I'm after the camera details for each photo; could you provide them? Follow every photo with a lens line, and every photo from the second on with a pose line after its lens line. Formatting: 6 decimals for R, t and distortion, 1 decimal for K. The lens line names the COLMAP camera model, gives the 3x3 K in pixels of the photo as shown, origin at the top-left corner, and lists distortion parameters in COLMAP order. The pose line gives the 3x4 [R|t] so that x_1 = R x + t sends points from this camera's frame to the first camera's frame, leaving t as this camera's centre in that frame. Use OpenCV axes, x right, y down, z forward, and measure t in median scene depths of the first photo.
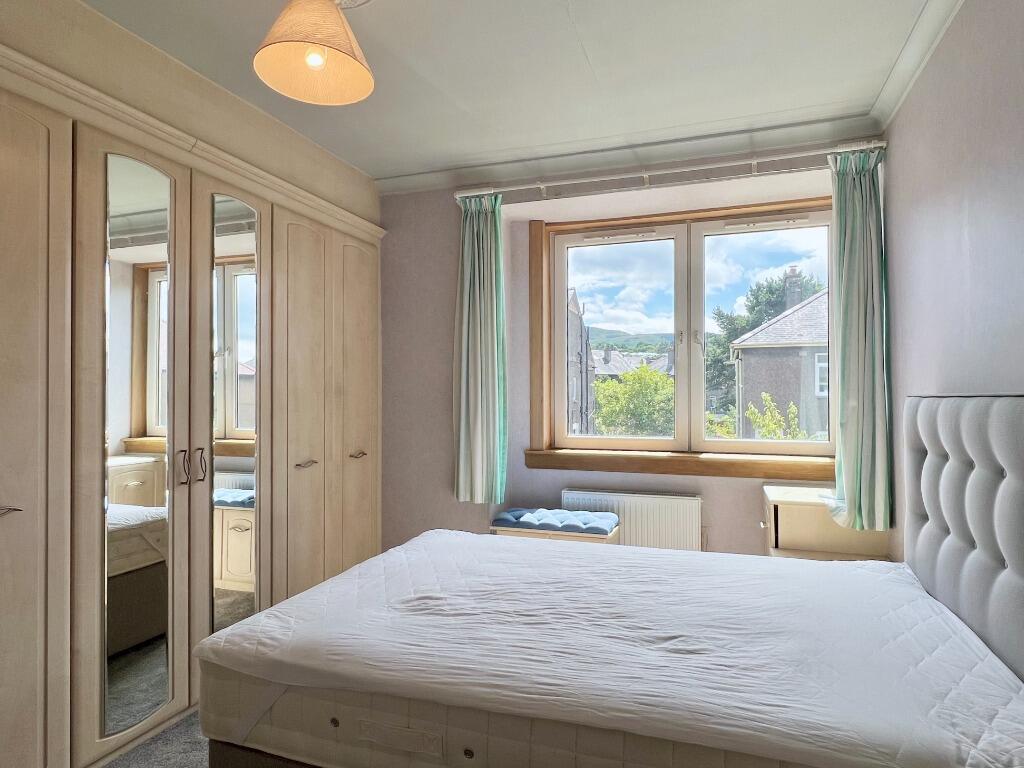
lens RADIAL K [[604.9, 0, 510.5], [0, 604.9, 386.9], [0, 0, 1]] dist [0.000054, -0.000215]
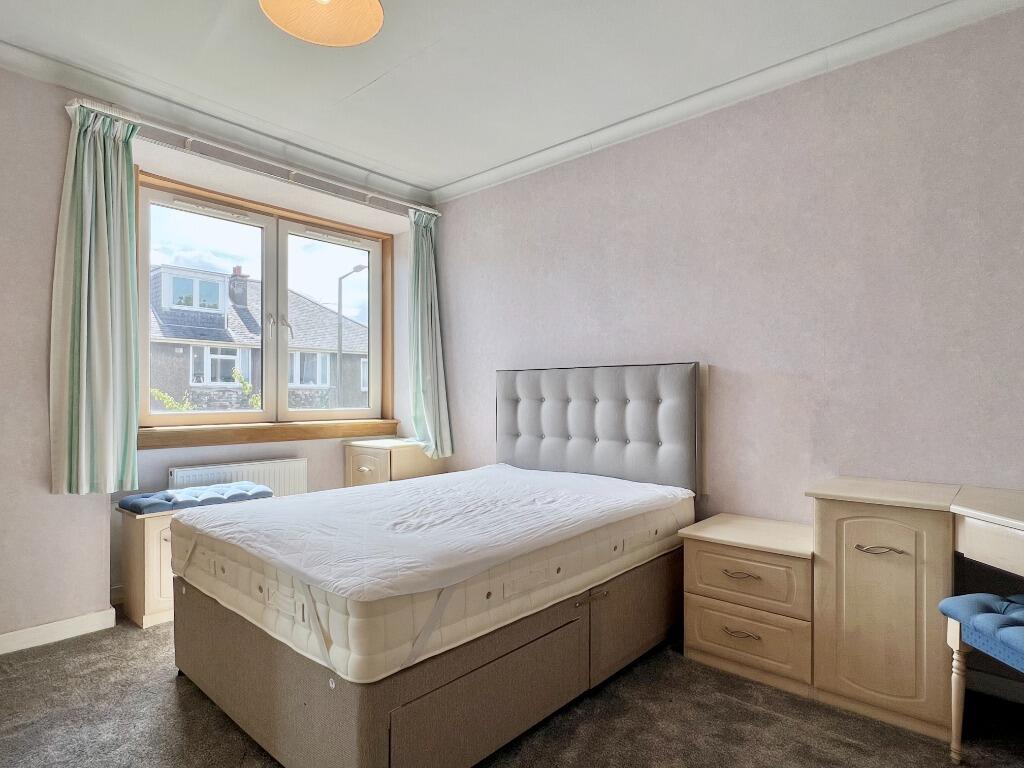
lens RADIAL K [[583.7, 0, 512.5], [0, 583.7, 387.9], [0, 0, 1]] dist [-0.002649, -0.000608]
pose [[0.368956, 0.012023, 0.929369, -0.262041], [-0.012513, 0.999890, -0.007967, 0.022665], [-0.929363, -0.008690, 0.369066, 0.091696]]
